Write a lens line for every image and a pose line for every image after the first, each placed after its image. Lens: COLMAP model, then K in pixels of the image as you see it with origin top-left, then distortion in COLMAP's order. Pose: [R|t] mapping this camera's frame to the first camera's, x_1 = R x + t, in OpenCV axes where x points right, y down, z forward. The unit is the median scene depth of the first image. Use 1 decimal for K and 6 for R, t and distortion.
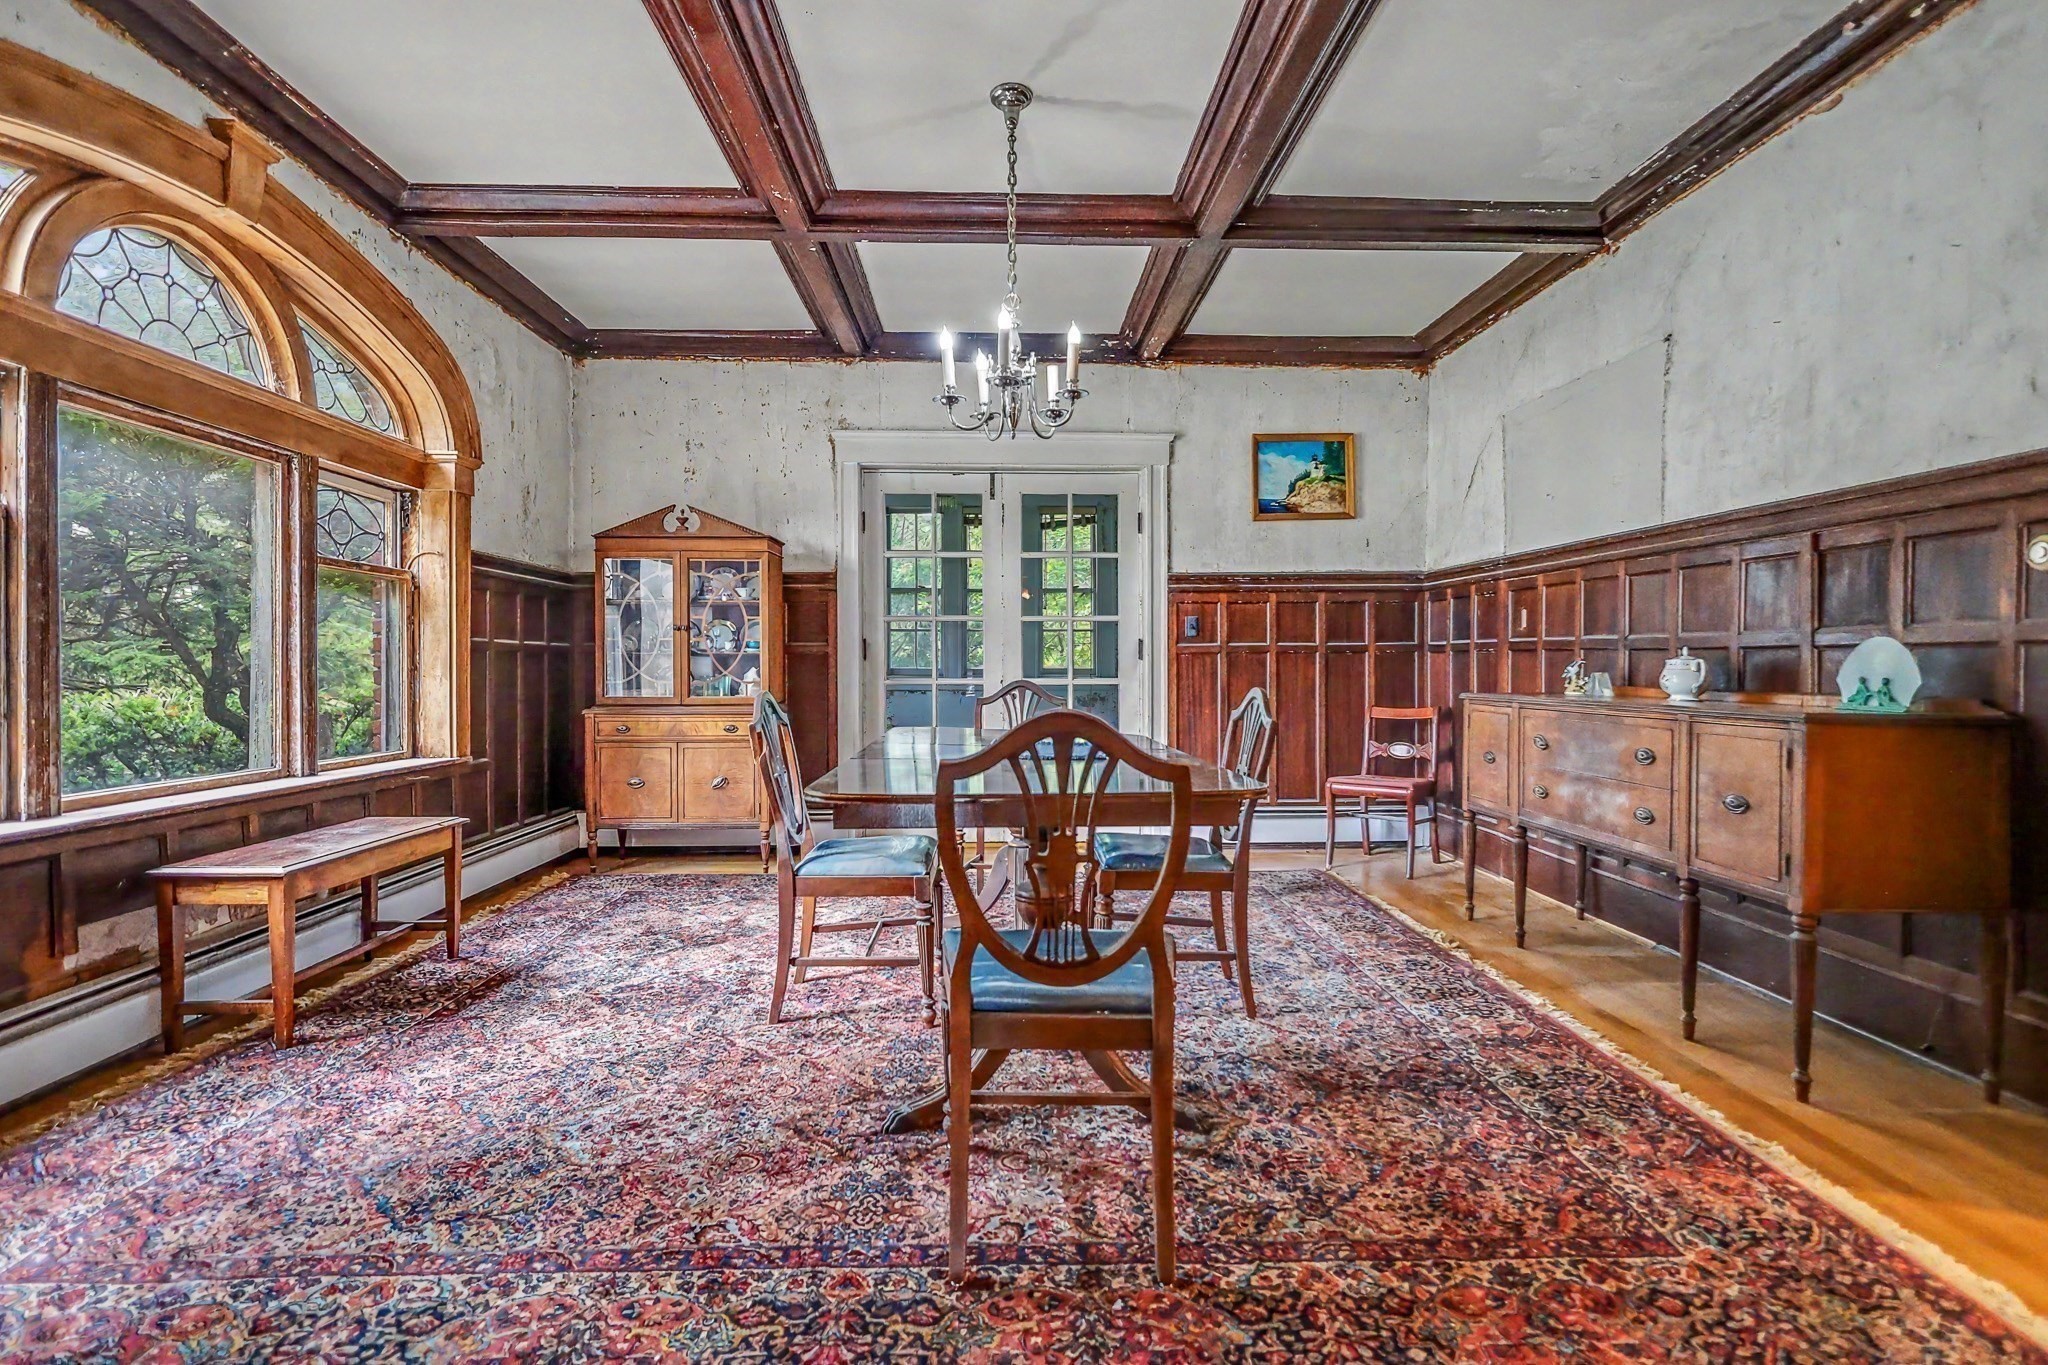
lens RADIAL K [[986.5, 0, 1022.4], [0, 986.5, 675.8], [0, 0, 1]] dist [-0.002412, 0.000815]
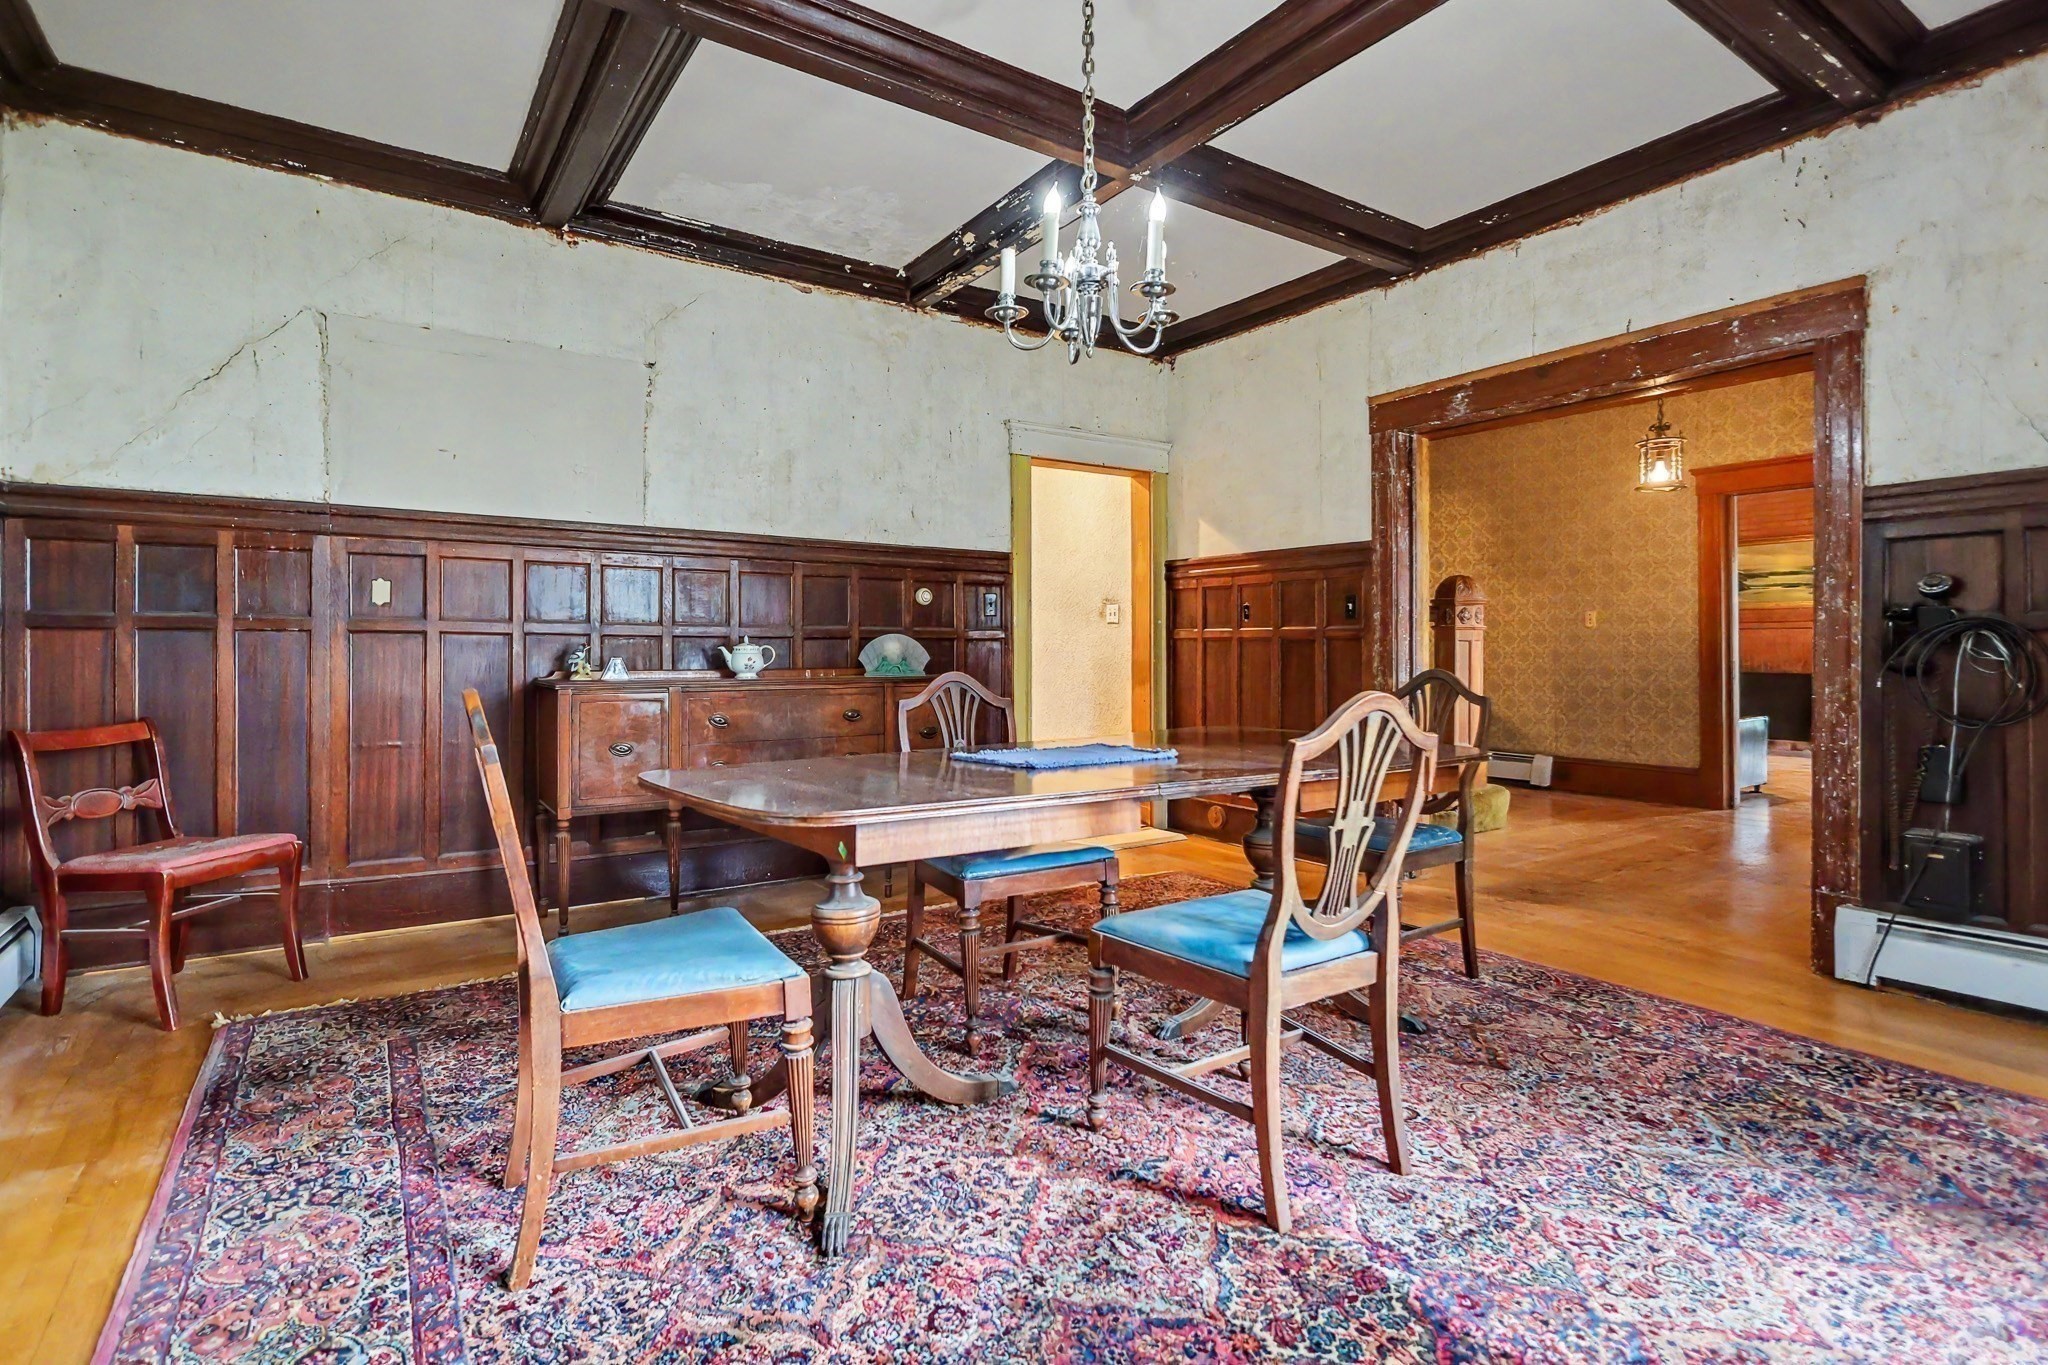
lens RADIAL K [[986.5, 0, 1009.3], [0, 986.5, 652.3], [0, 0, 1]] dist [-0.002412, 0.000815]
pose [[-0.531964, -0.001181, 0.846766, -0.371751], [0.006805, 0.999961, 0.005670, -0.007112], [-0.846740, 0.008778, -0.531935, 0.861642]]
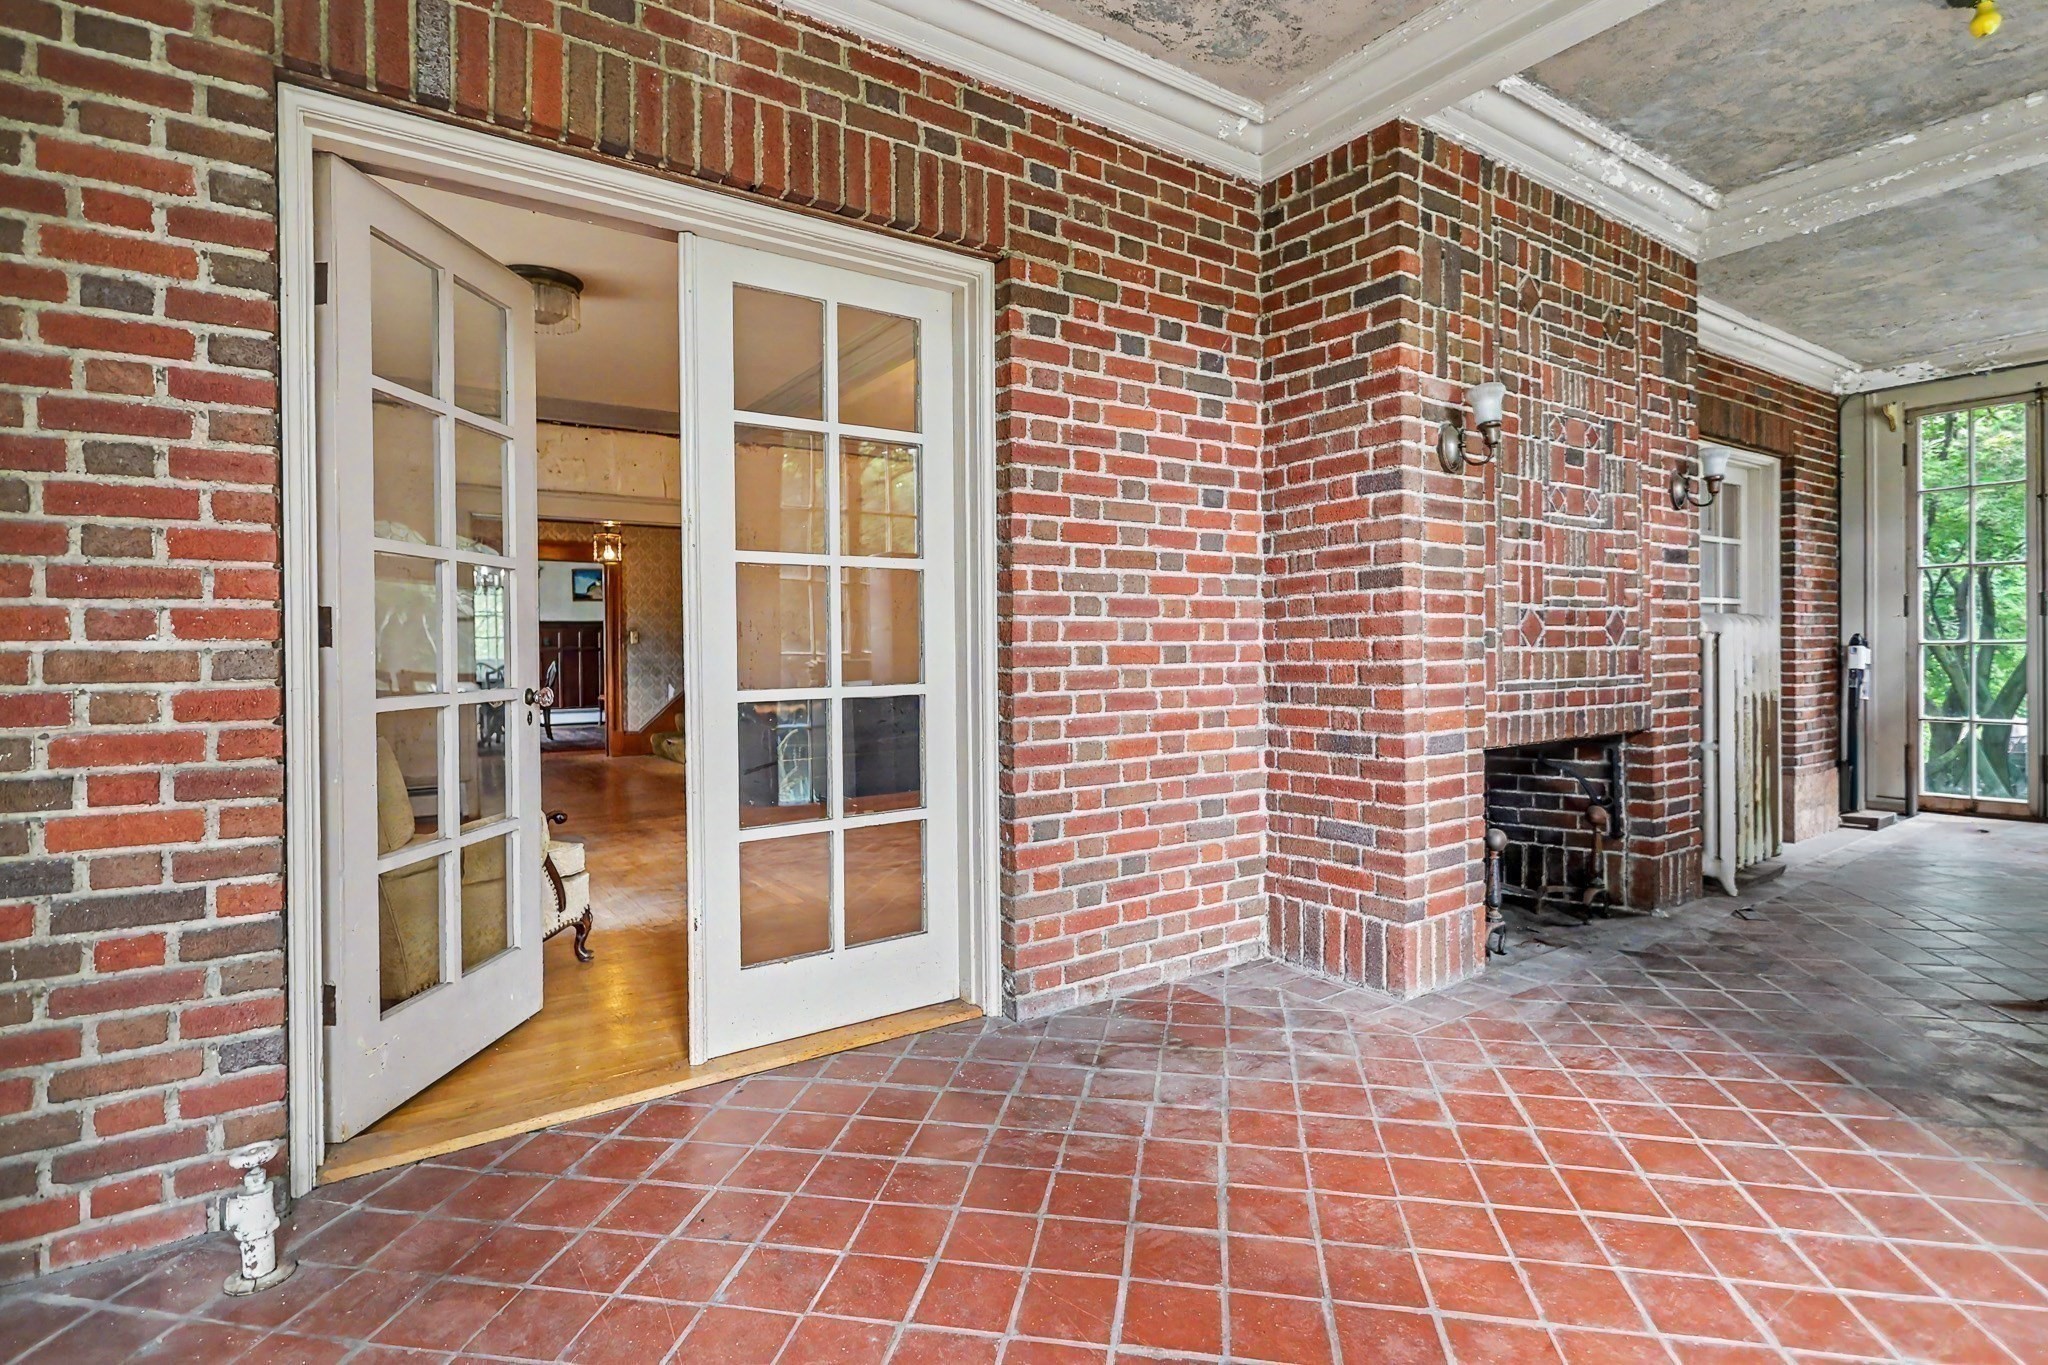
lens RADIAL K [[986.5, 0, 1014.5], [0, 986.5, 664.7], [0, 0, 1]] dist [-0.002412, 0.000815]
pose [[0.847335, -0.014296, 0.530866, -0.175630], [0.014512, 0.999888, 0.003763, 0.020250], [-0.530860, 0.004516, 0.847447, -1.953569]]
